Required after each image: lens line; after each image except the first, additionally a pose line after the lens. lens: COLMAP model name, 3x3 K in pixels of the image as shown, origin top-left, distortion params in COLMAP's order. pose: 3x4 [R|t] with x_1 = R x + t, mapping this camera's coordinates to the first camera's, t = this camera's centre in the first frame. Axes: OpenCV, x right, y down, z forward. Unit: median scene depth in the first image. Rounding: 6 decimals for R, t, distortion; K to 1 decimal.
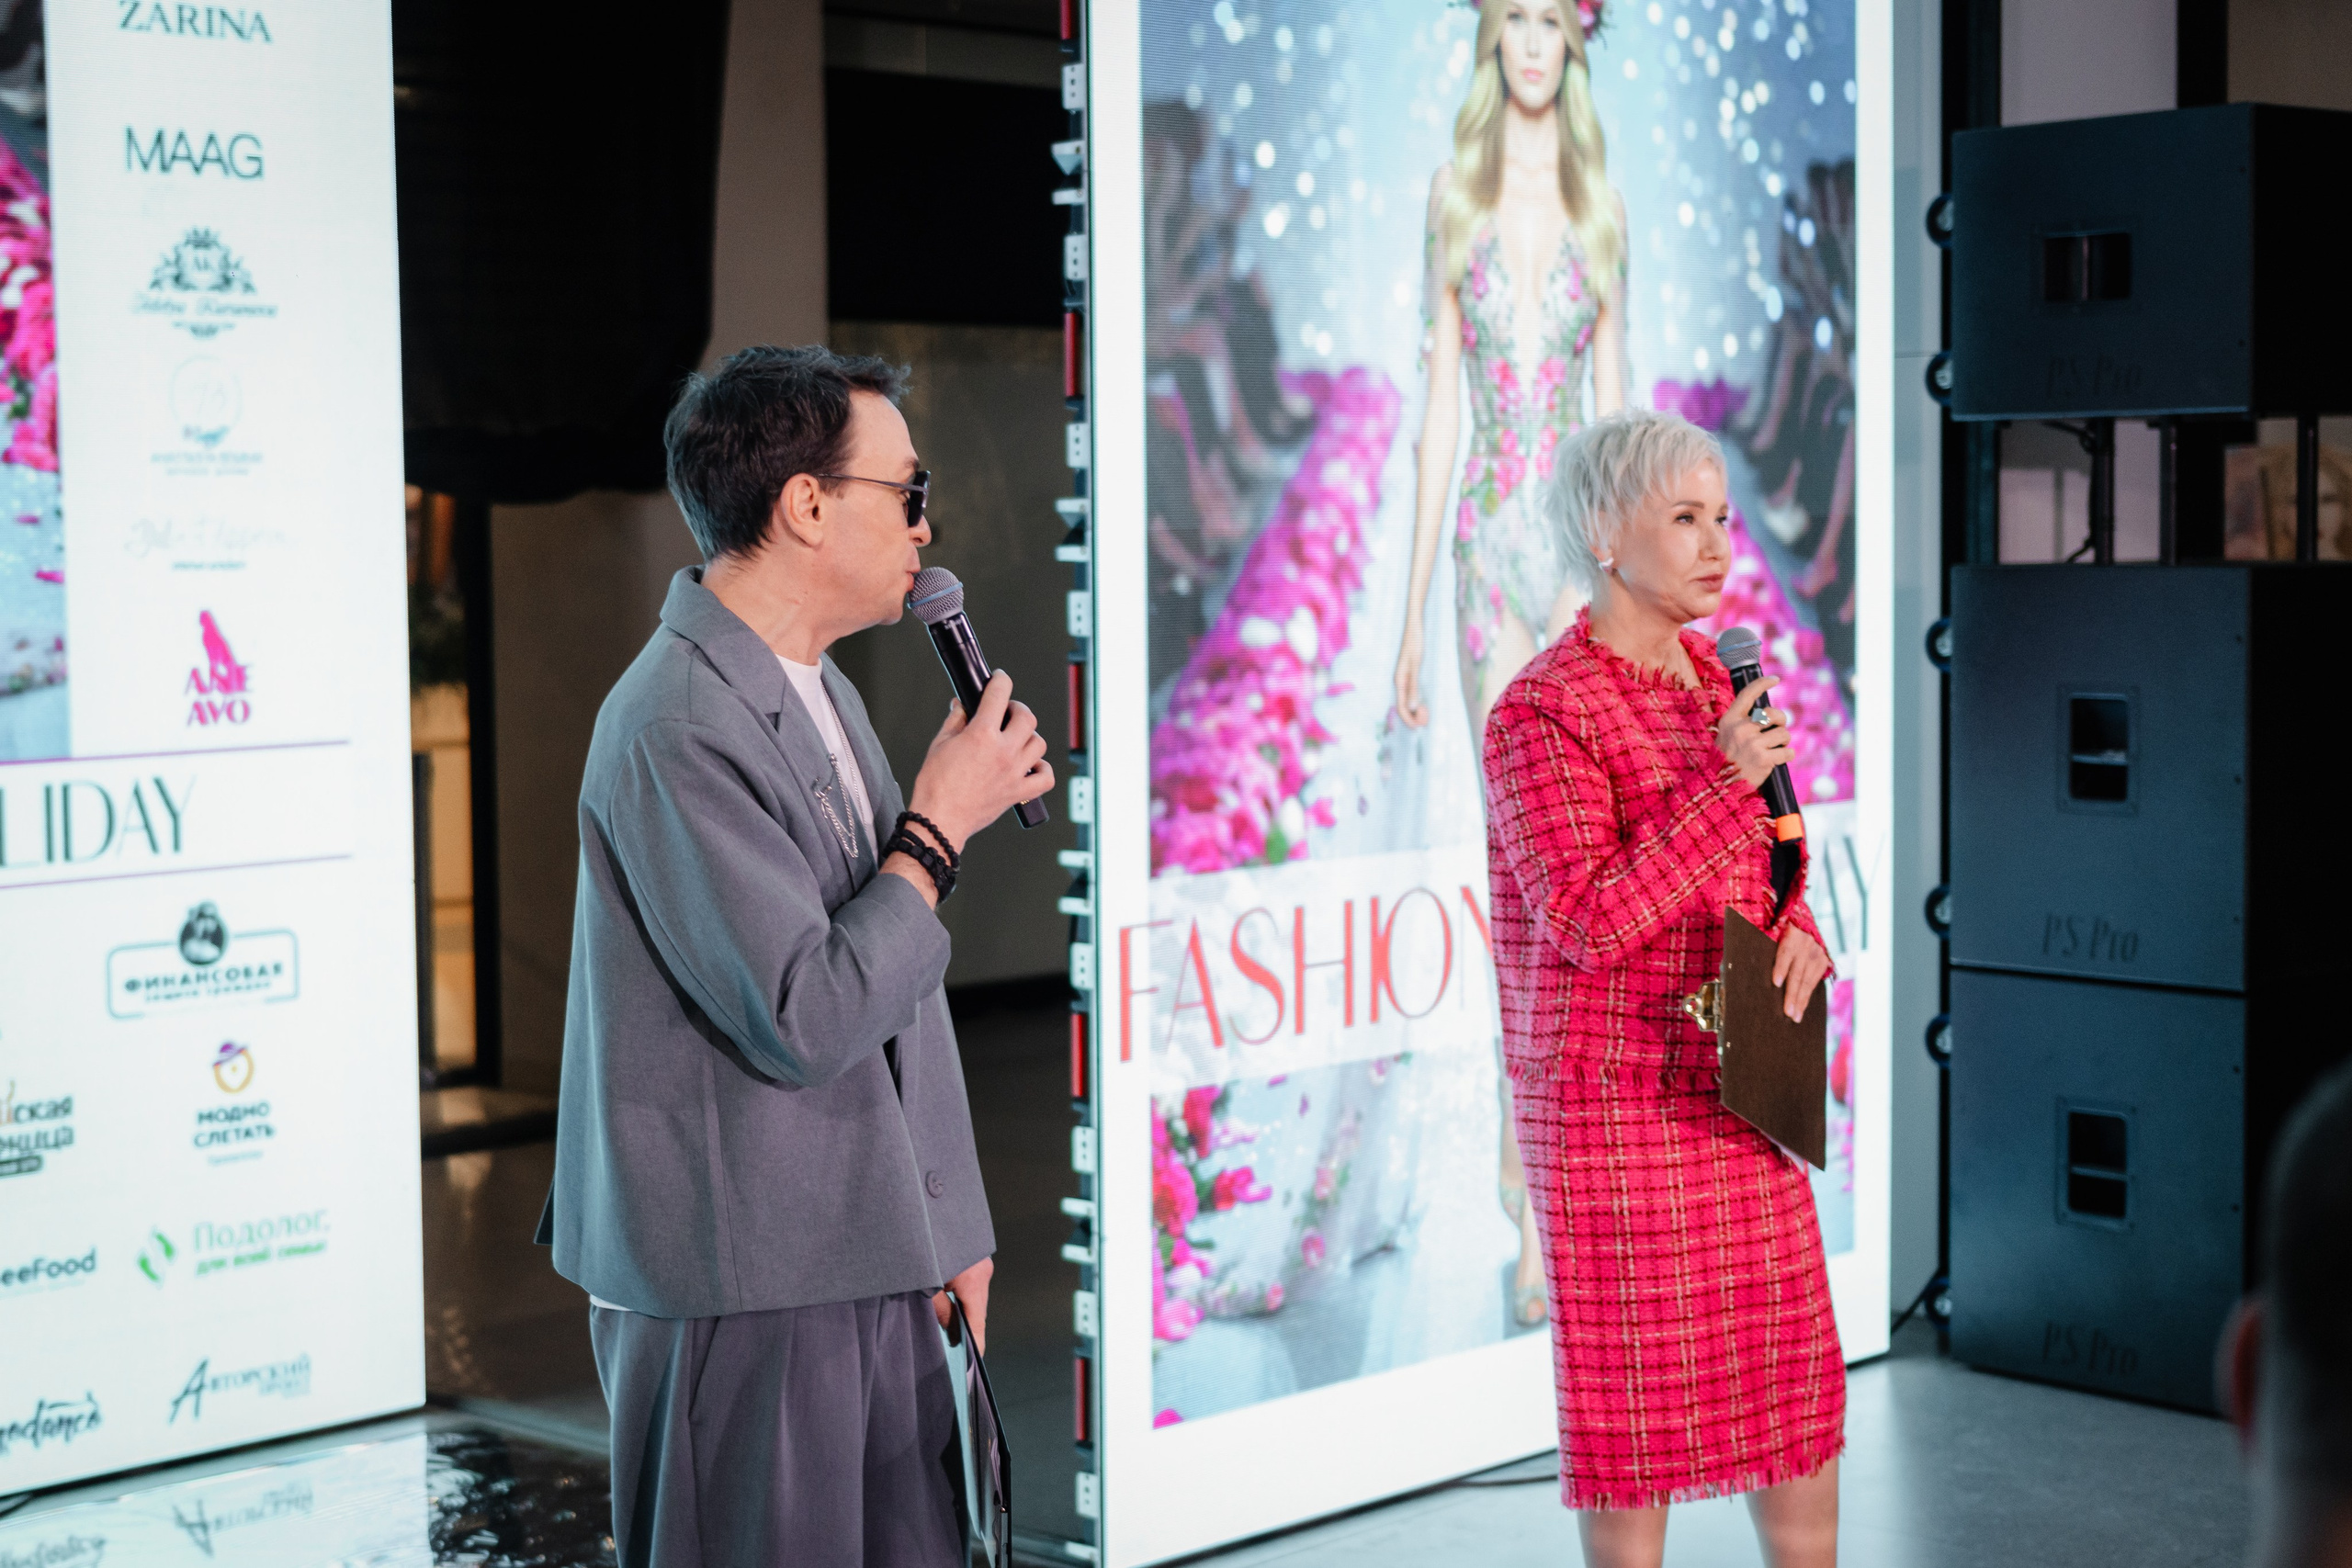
lens RADIAL K [[3911.8, 0, 1075.6], [0, 3911.8, 767.9], [0, 0, 1]] dist [0.006664, -0.029980]
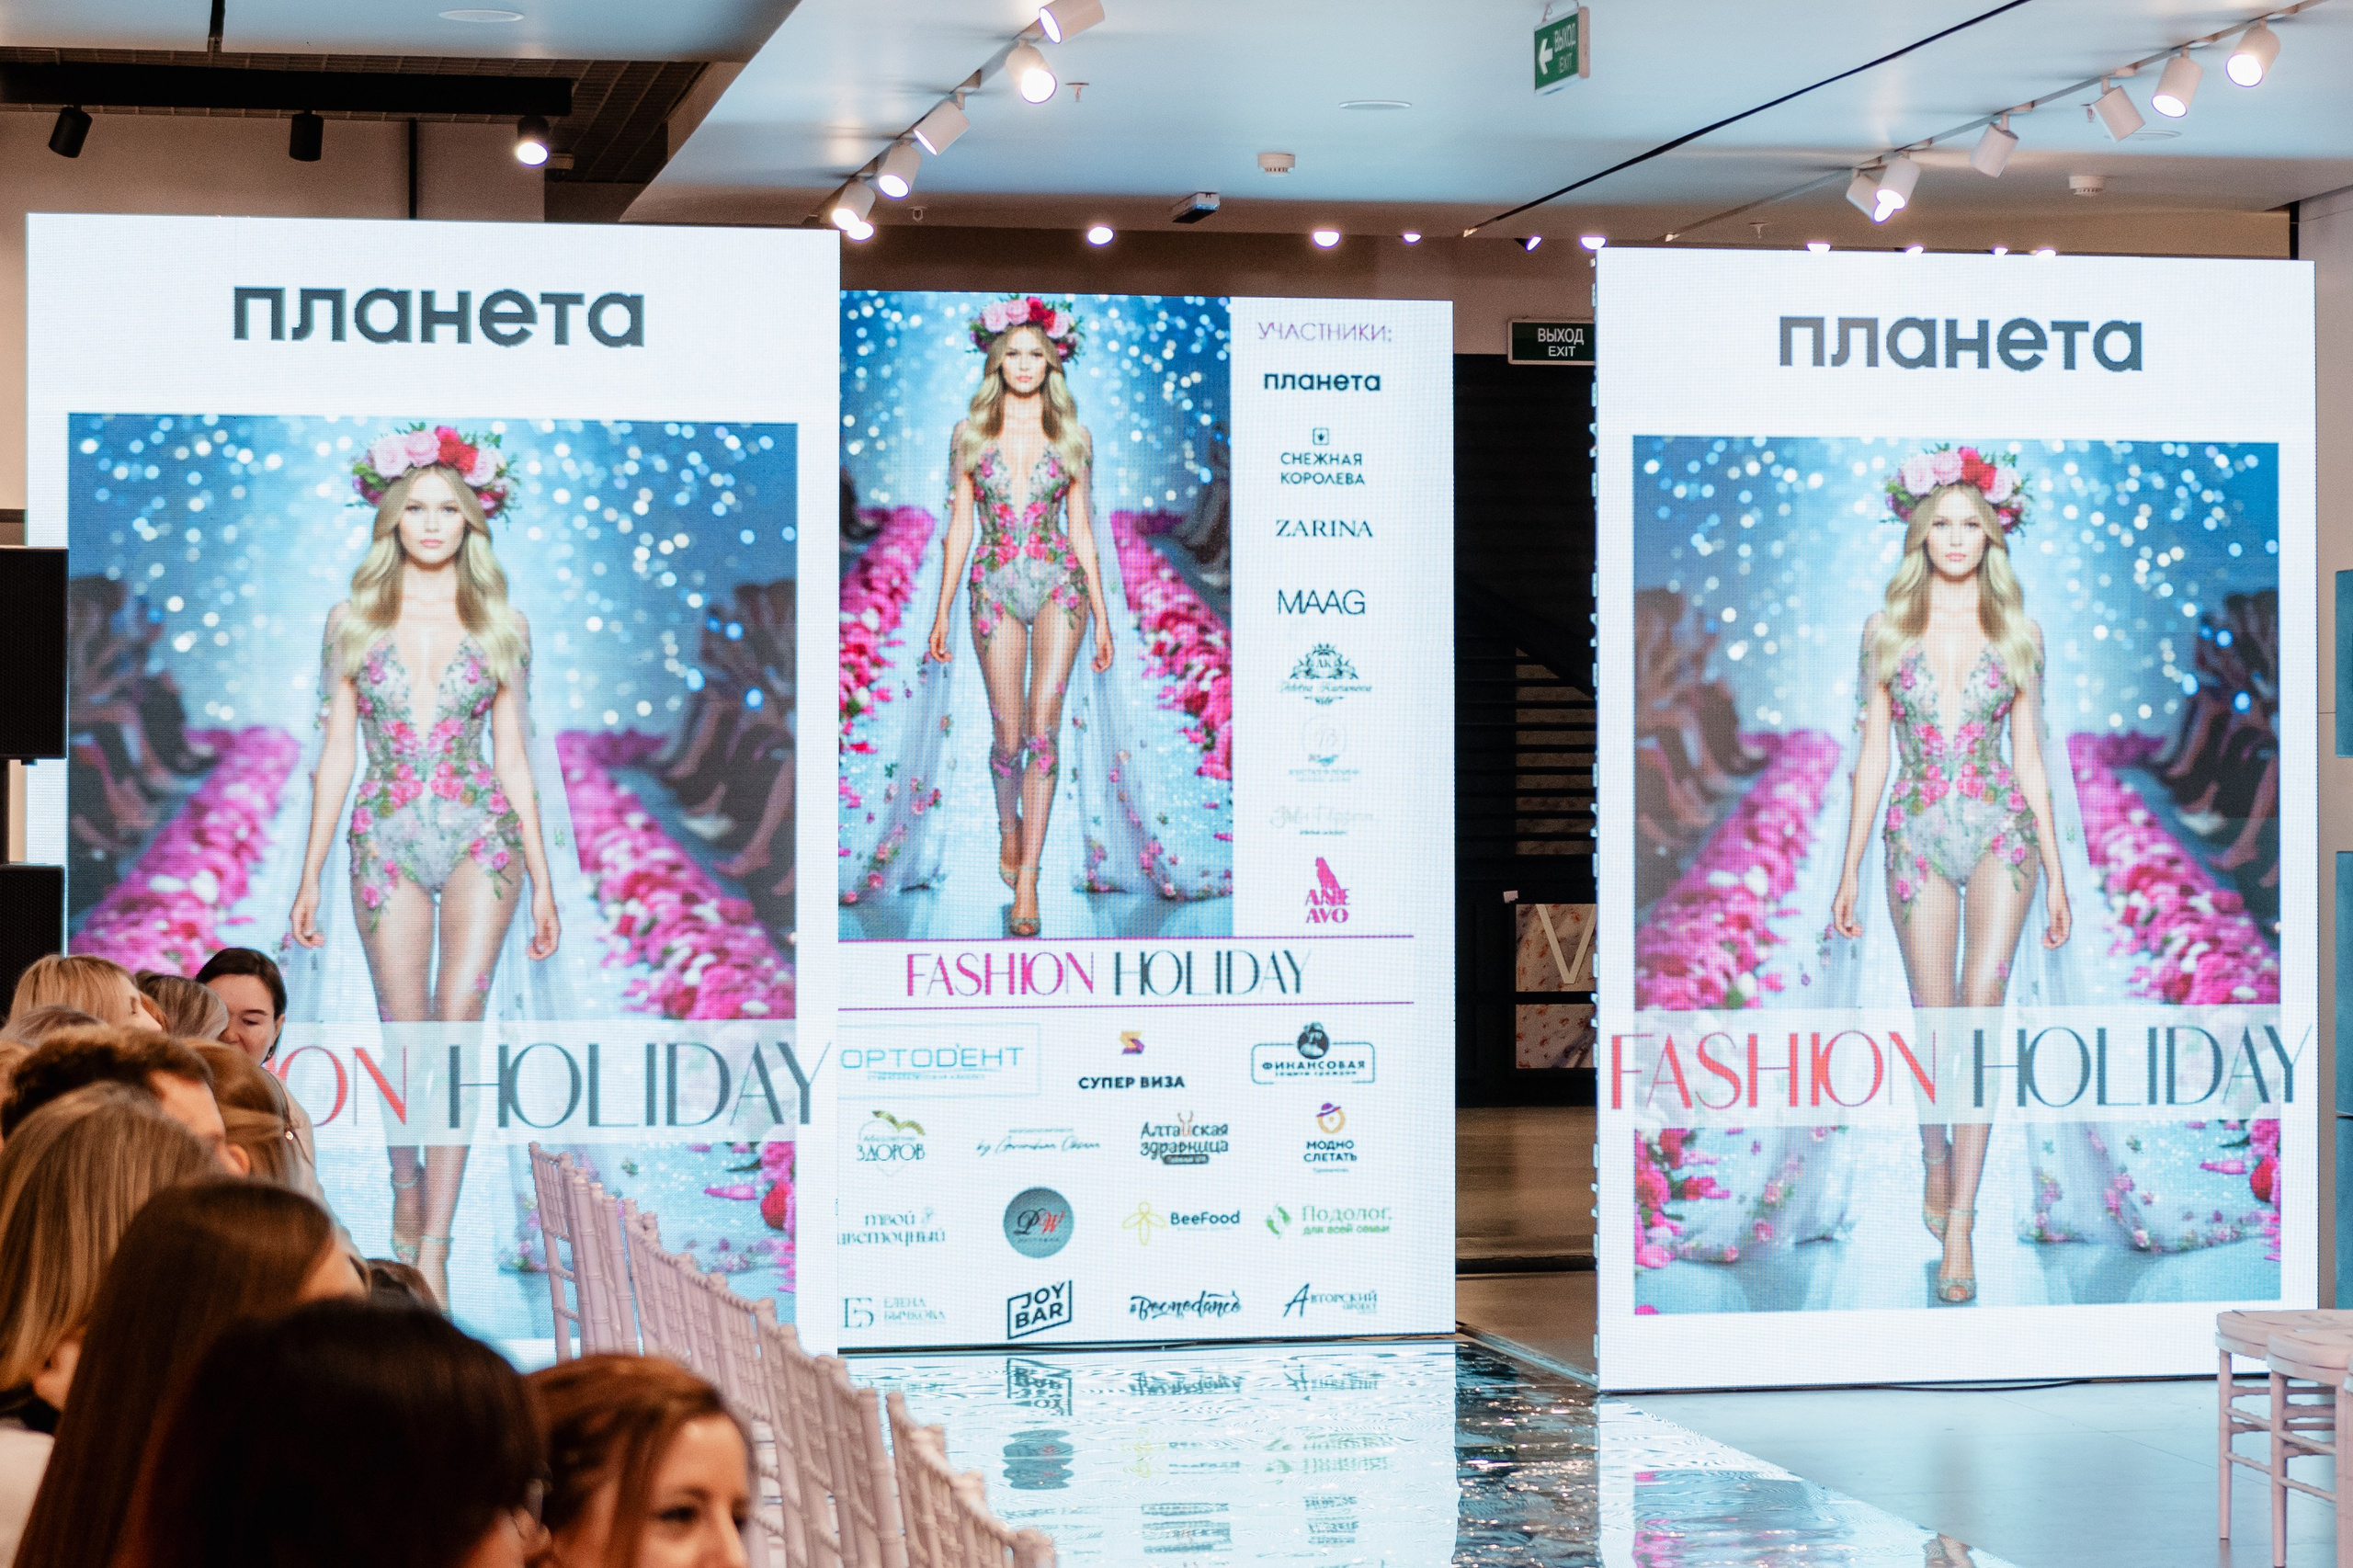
lens RADIAL K [[5805.9, 0, 1437.7], [0, 5805.9, 747.4], [0, 0, 1]] dist [0.037308, -0.396901]
pose [[0.844397, 0.008576, -0.535649, 1.323344], [-0.044736, 0.997508, -0.054550, 0.054796], [0.533847, 0.070025, 0.842677, -1.281968]]
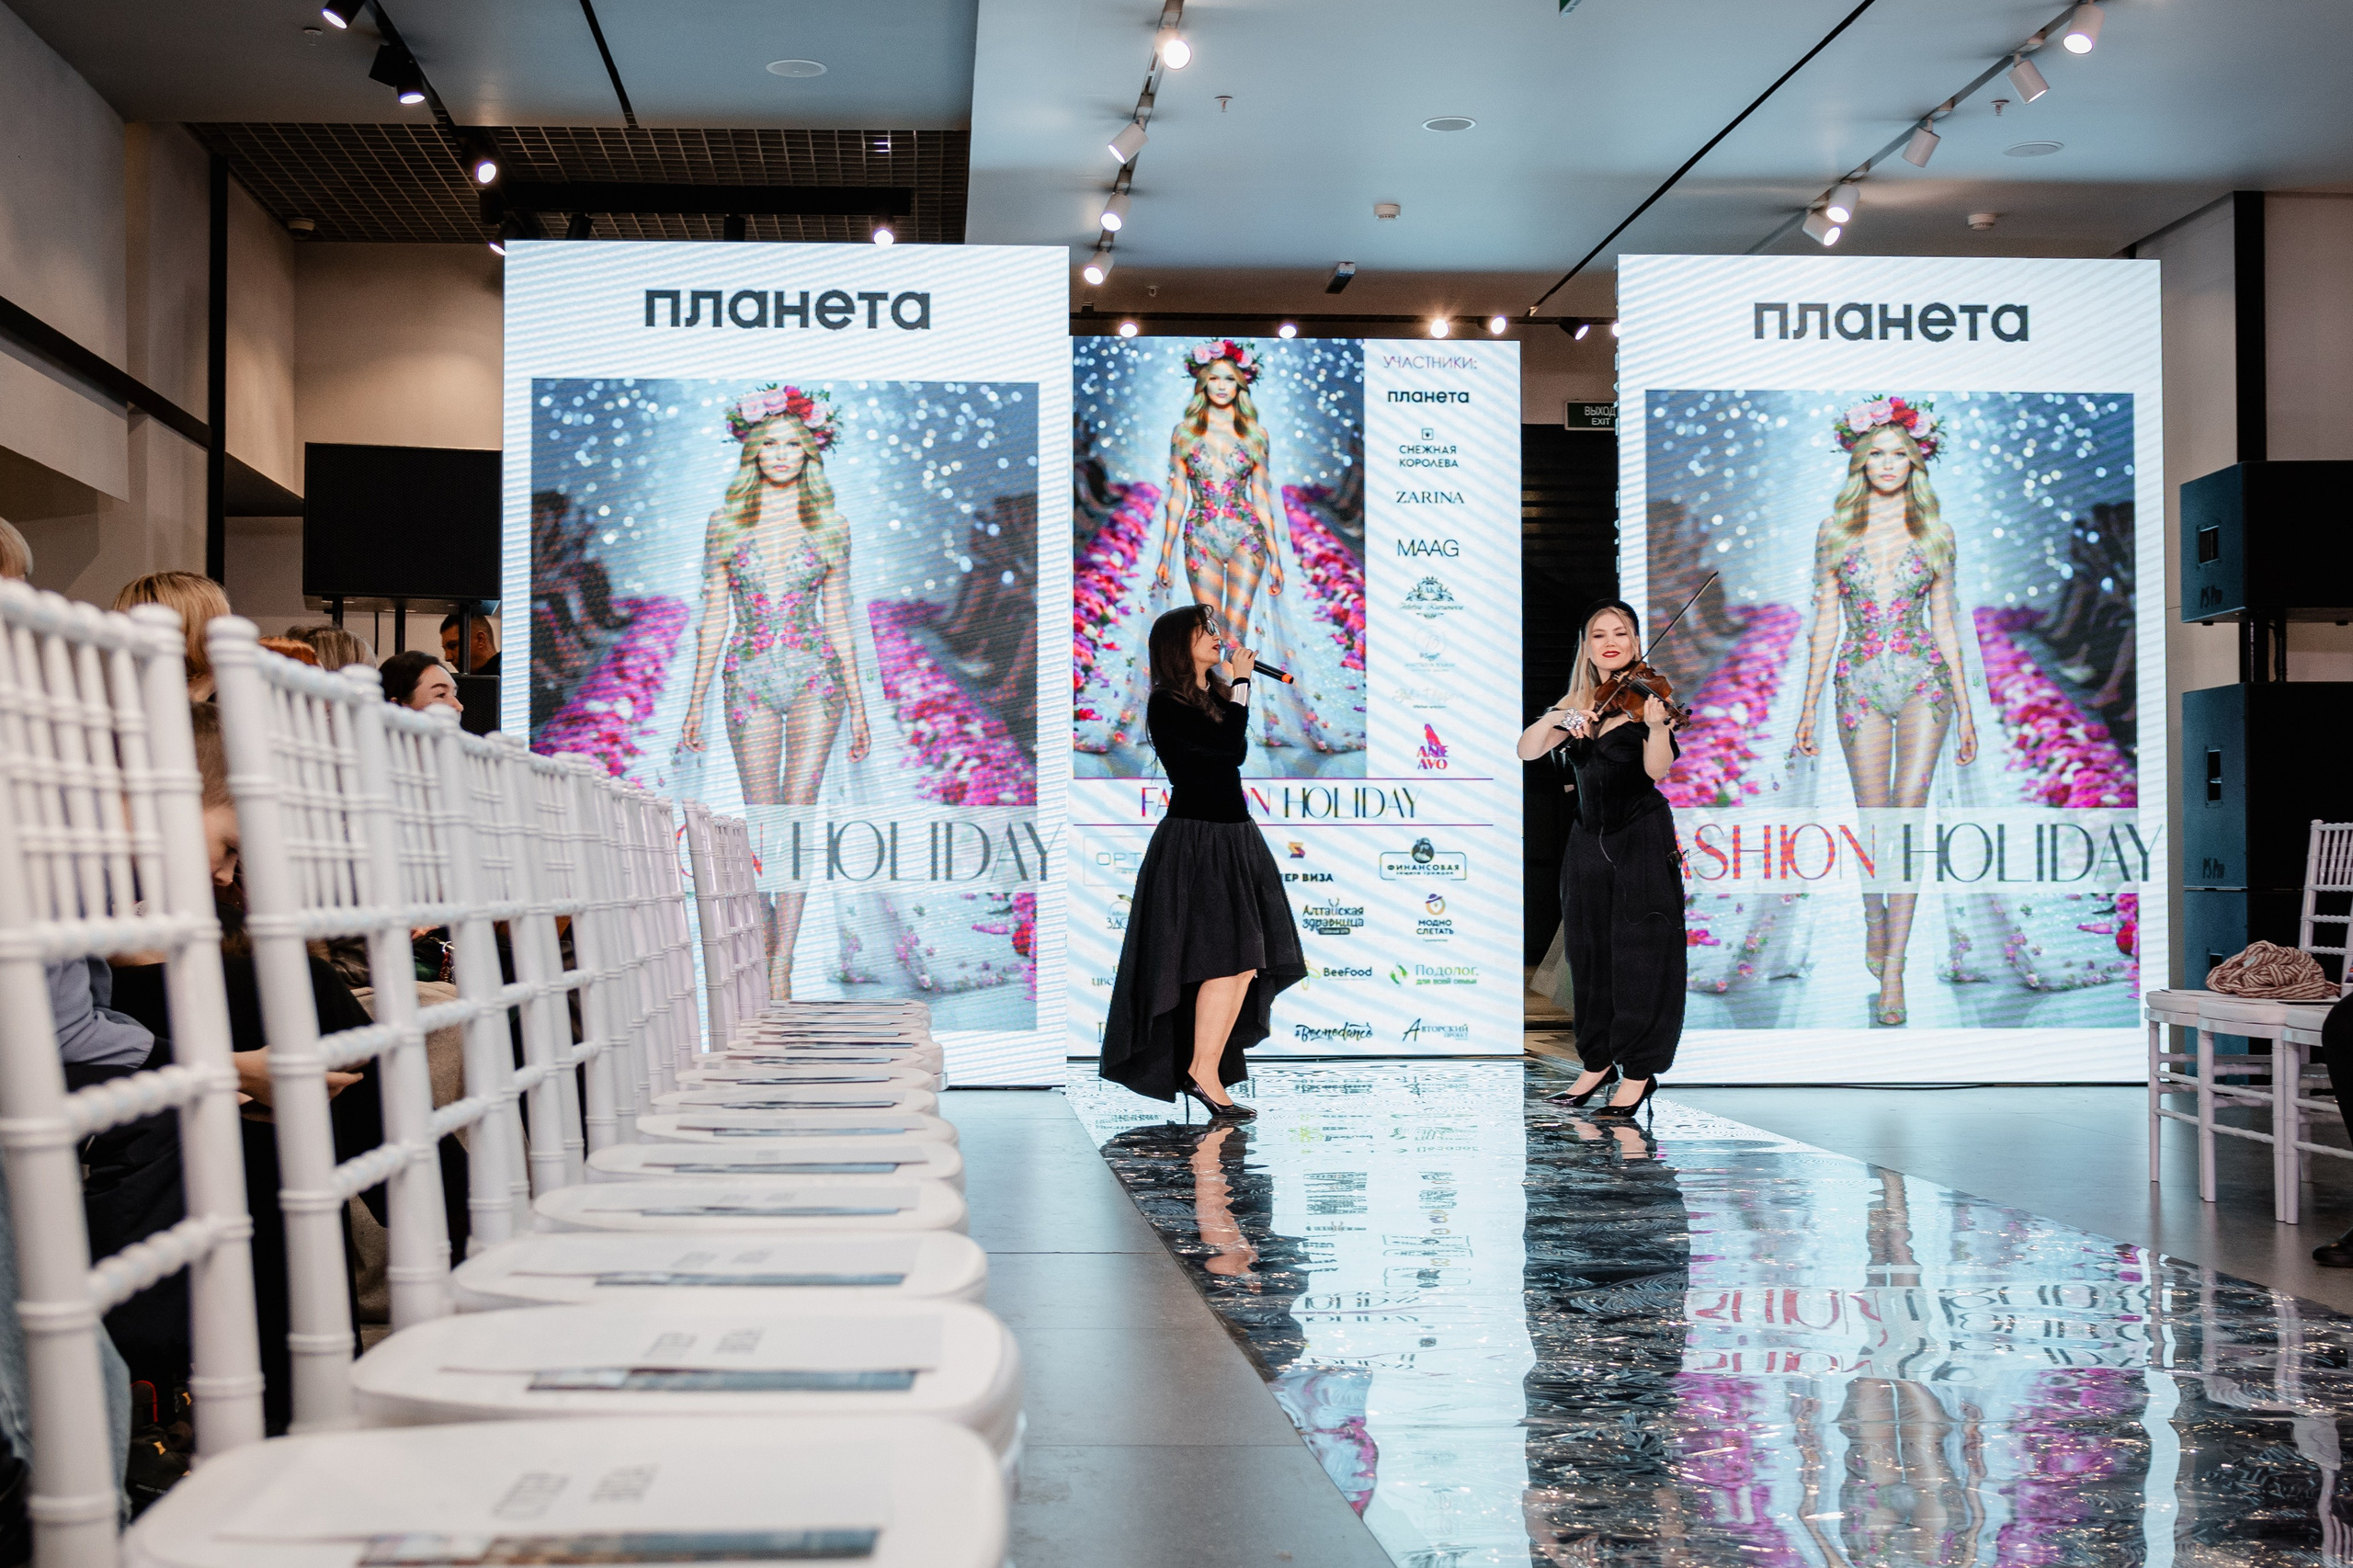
lens RADIAL K [[2853.3, 0, 1052.2], [0, 2853.3, 790.6], [0, 0, 1]] dist [0.003259, 0.012800]
pose [[0.737326, -0.006169, -0.675509, 0.924024], [-0.054403, 0.996168, -0.068479, 0.155414], [0.673343, 0.087241, 0.734165, -0.576548]]
